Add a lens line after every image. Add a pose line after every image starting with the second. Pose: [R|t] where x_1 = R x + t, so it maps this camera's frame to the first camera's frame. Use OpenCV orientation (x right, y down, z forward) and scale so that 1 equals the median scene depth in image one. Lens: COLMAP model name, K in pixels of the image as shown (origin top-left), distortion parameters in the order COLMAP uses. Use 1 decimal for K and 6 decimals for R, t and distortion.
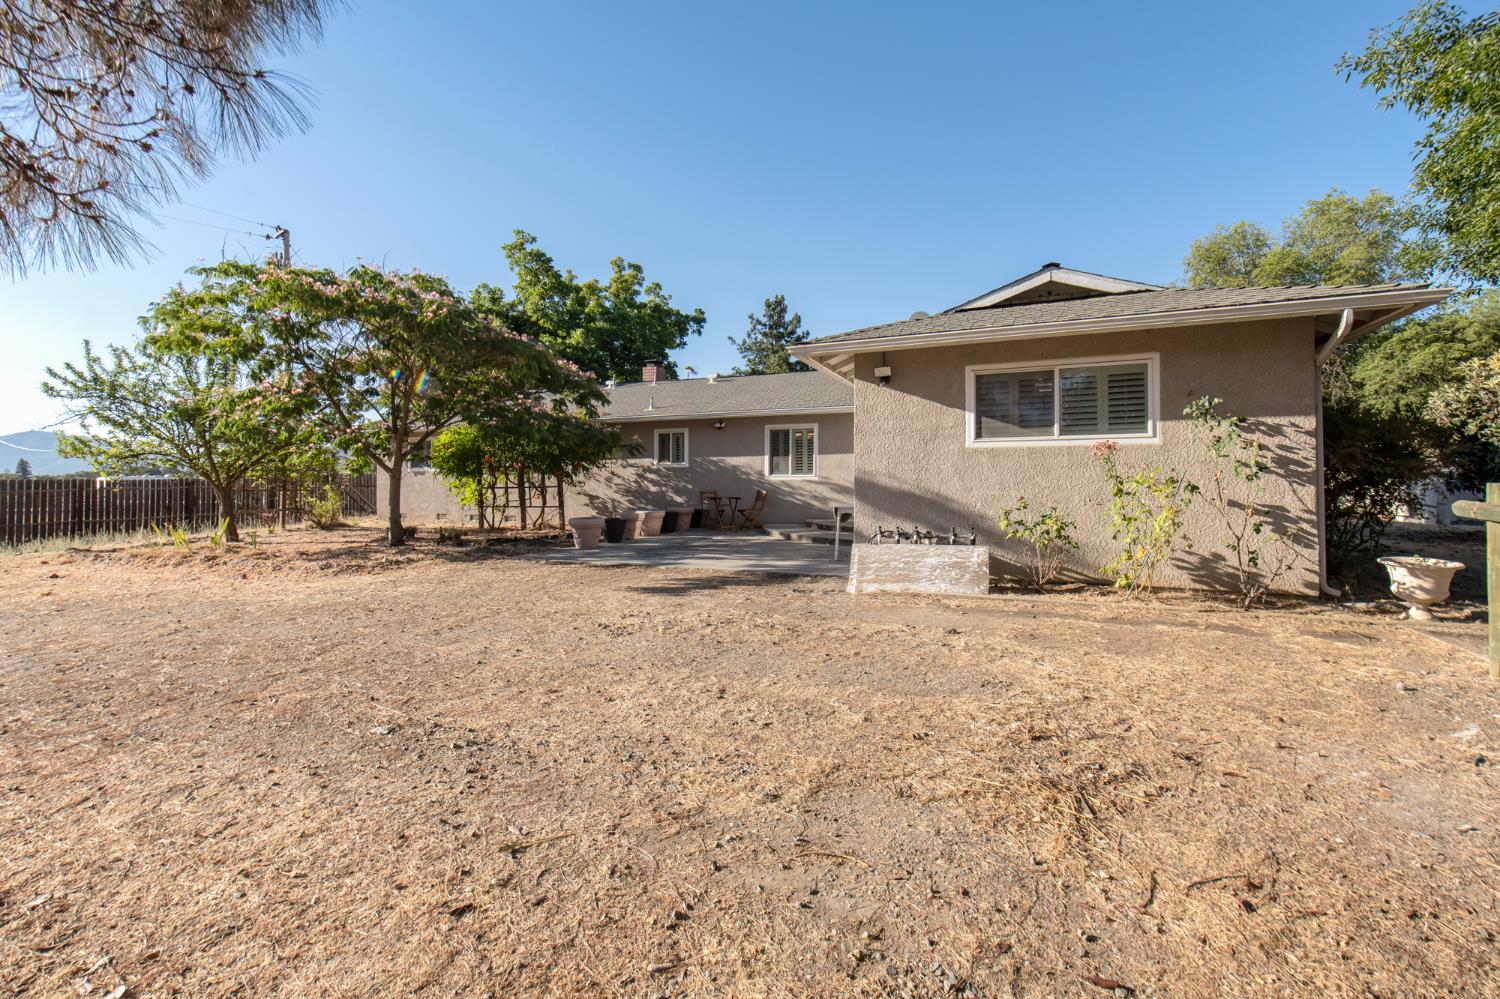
lens RADIAL K [[622.6, 0, 738.8], [0, 622.6, 459.0], [0, 0, 1]] dist [0.001734, 0.000185]
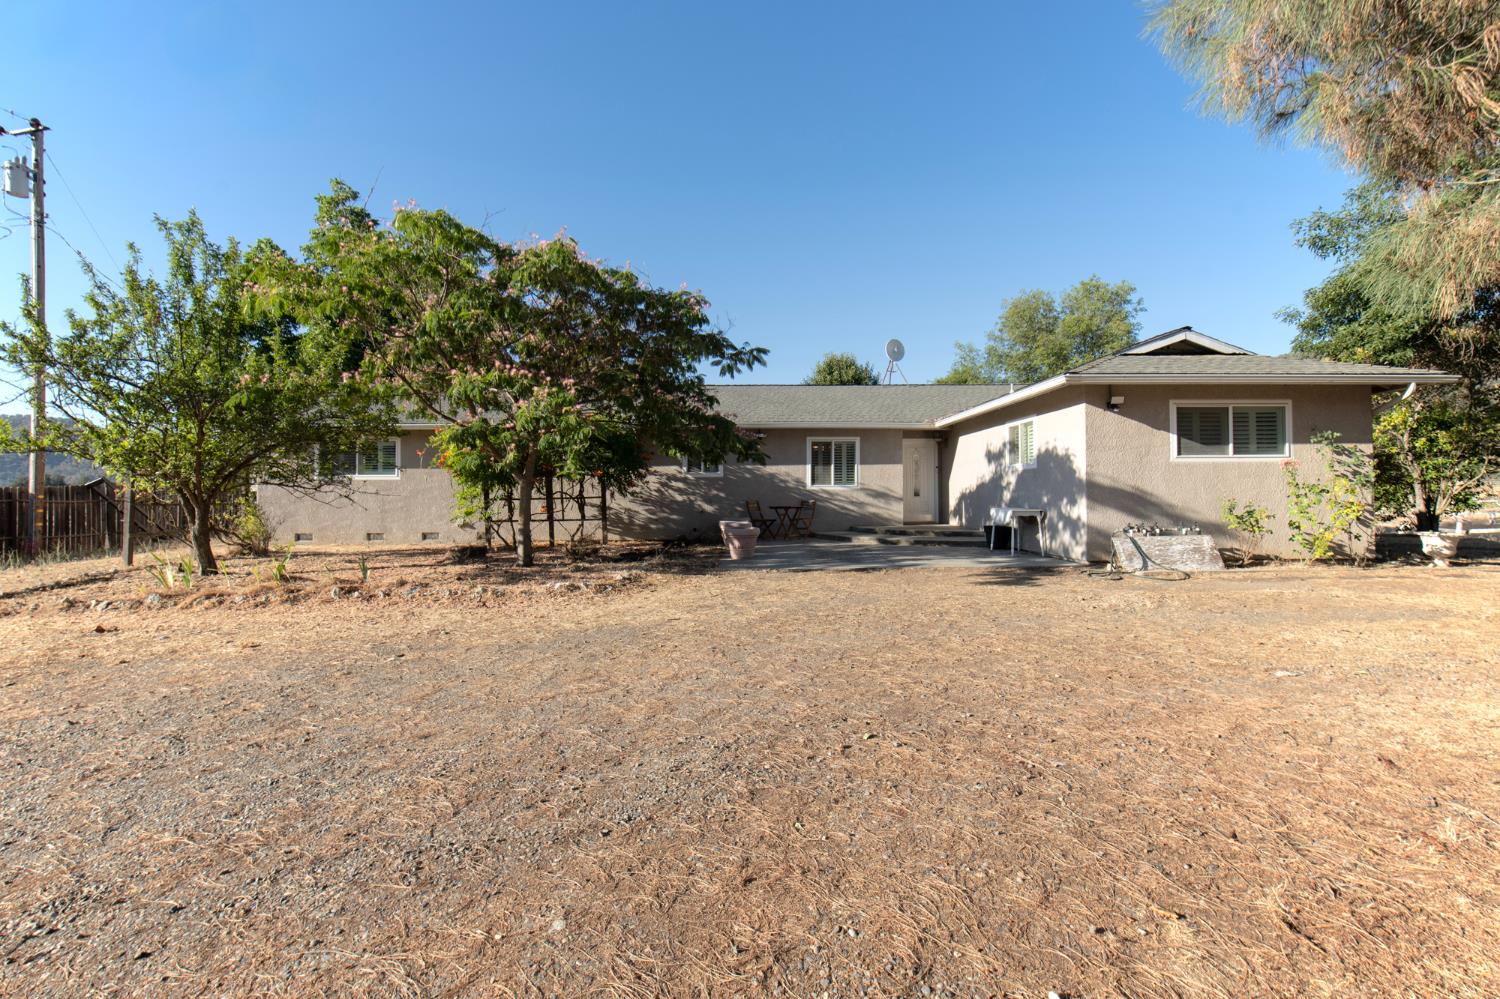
lens RADIAL K [[628.2, 0, 741.8], [0, 628.2, 478.2], [0, 0, 1]] dist [-0.000836, -0.000114]
pose [[0.907972, 0.005365, 0.418997, -0.532680], [-0.011401, 0.999864, 0.011904, 0.005630], [-0.418876, -0.015586, 0.907910, 0.090780]]
